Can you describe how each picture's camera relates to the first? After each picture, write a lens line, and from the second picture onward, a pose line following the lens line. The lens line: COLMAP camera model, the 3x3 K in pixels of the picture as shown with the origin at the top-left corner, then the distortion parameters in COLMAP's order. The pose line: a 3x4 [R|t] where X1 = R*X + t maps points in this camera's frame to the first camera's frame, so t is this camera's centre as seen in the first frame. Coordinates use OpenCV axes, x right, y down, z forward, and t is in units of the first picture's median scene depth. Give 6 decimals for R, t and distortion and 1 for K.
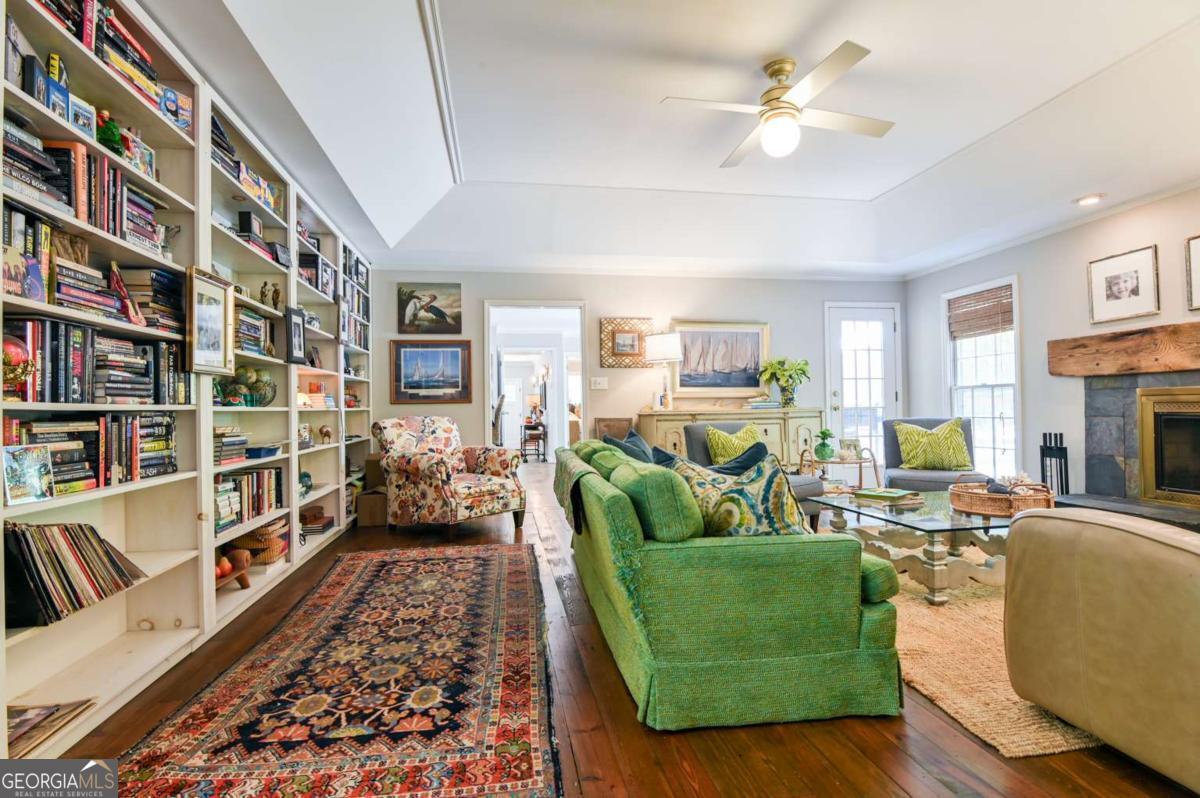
lens RADIAL K [[590.5, 0, 600.4], [0, 590.5, 399.7], [0, 0, 1]] dist [-0.018424, -0.000443]
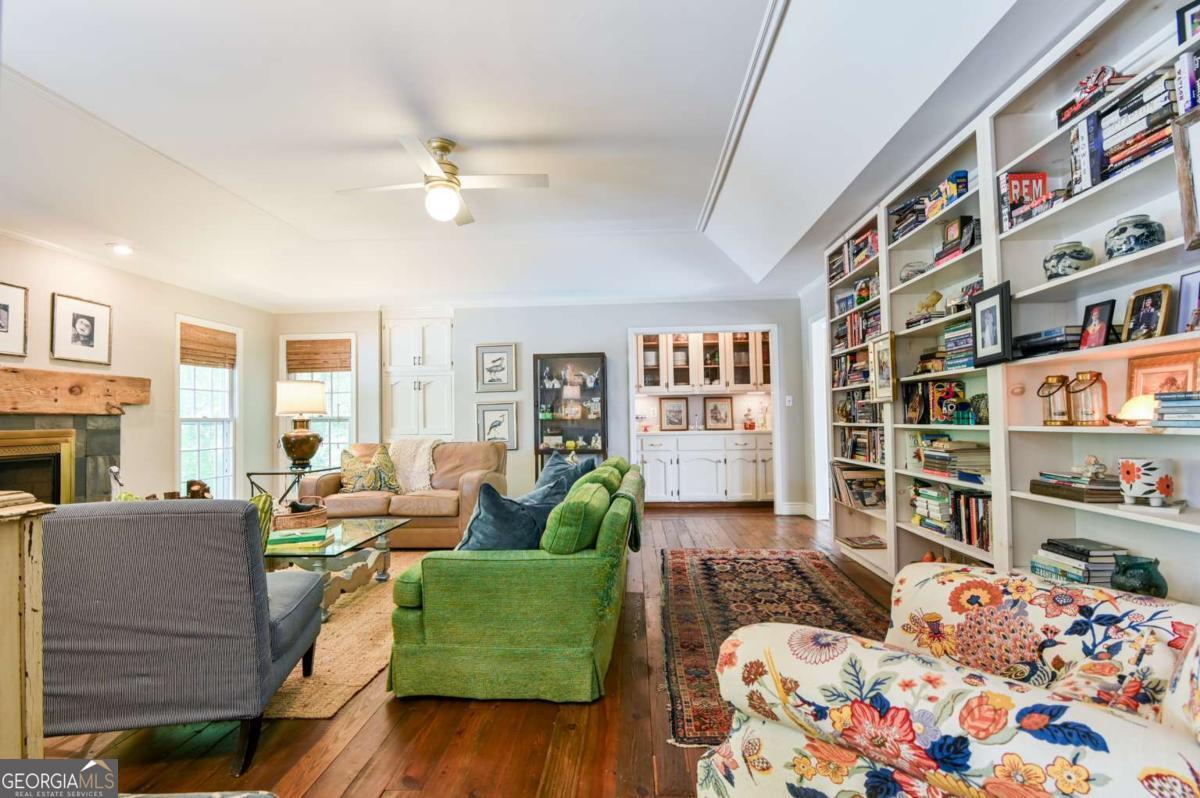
lens RADIAL K [[590.5, 0, 602.0], [0, 590.5, 398.3], [0, 0, 1]] dist [-0.018424, -0.000443]
pose [[-0.973553, 0.040741, 0.224798, -0.176525], [0.028576, 0.997959, -0.057108, 0.005610], [-0.226666, -0.049174, -0.972731, 1.481974]]
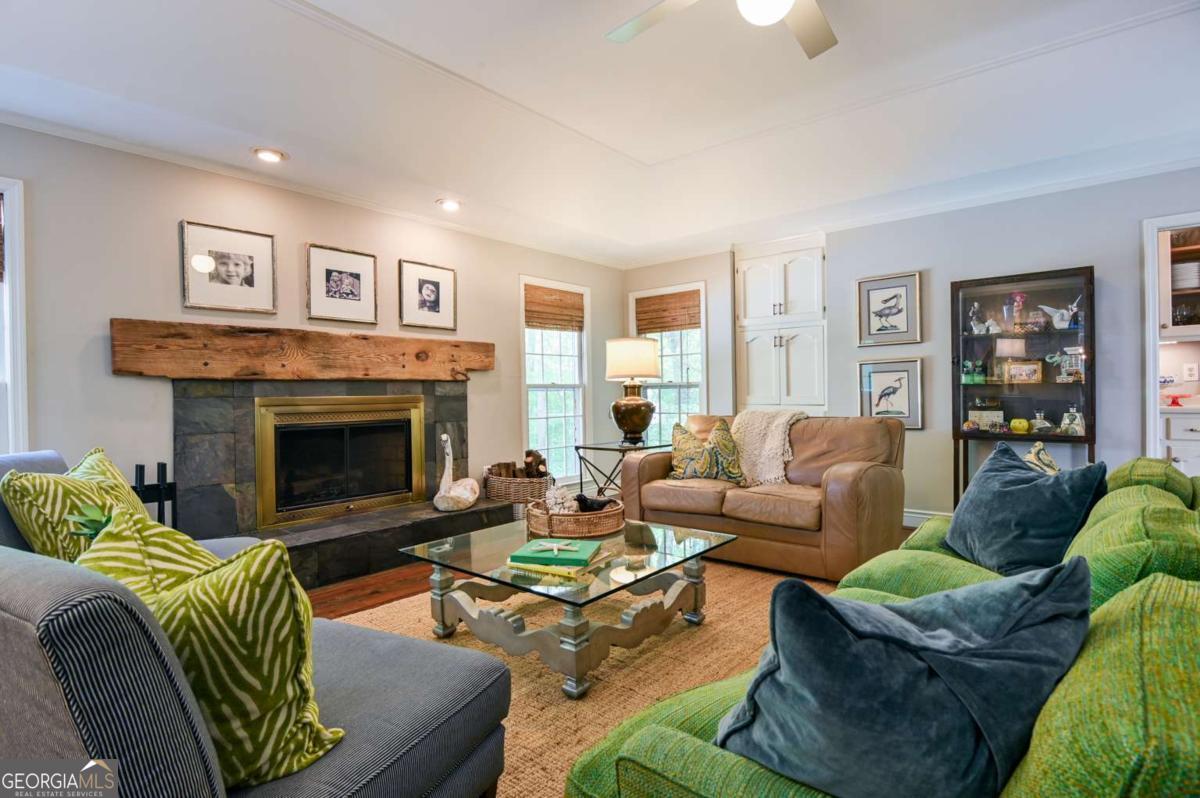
lens RADIAL K [[590.5, 0, 599.6], [0, 590.5, 399.1], [0, 0, 1]] dist [-0.018424, -0.000443]
pose [[-0.639300, 0.018361, 0.768738, -0.041291], [0.010943, 0.999831, -0.014780, 0.000713], [-0.768879, -0.001037, -0.639393, 1.125357]]
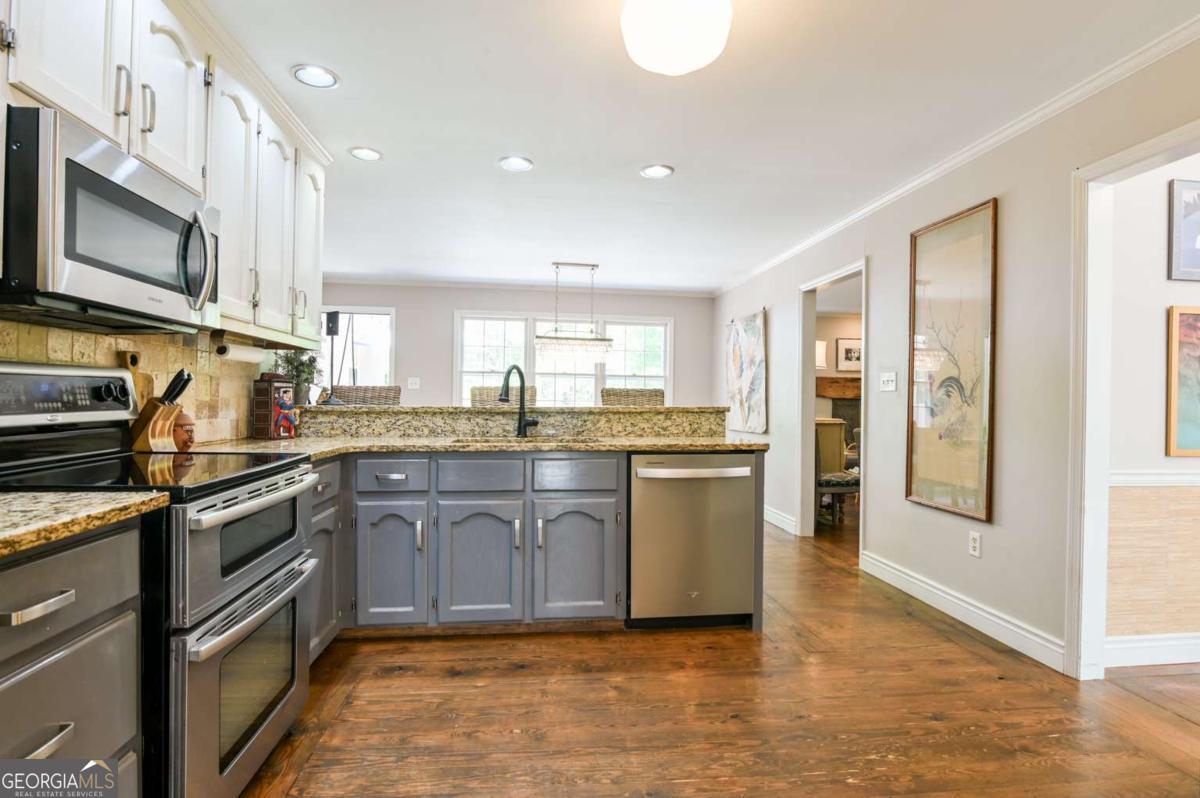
lens RADIAL K [[590.5, 0, 599.2], [0, 590.5, 400.6], [0, 0, 1]] dist [-0.018424, -0.000443]
pose [[0.056854, 0.014211, 0.998281, -1.171951], [-0.031950, 0.999412, -0.012408, 0.015760], [-0.997871, -0.031190, 0.057275, 1.749120]]
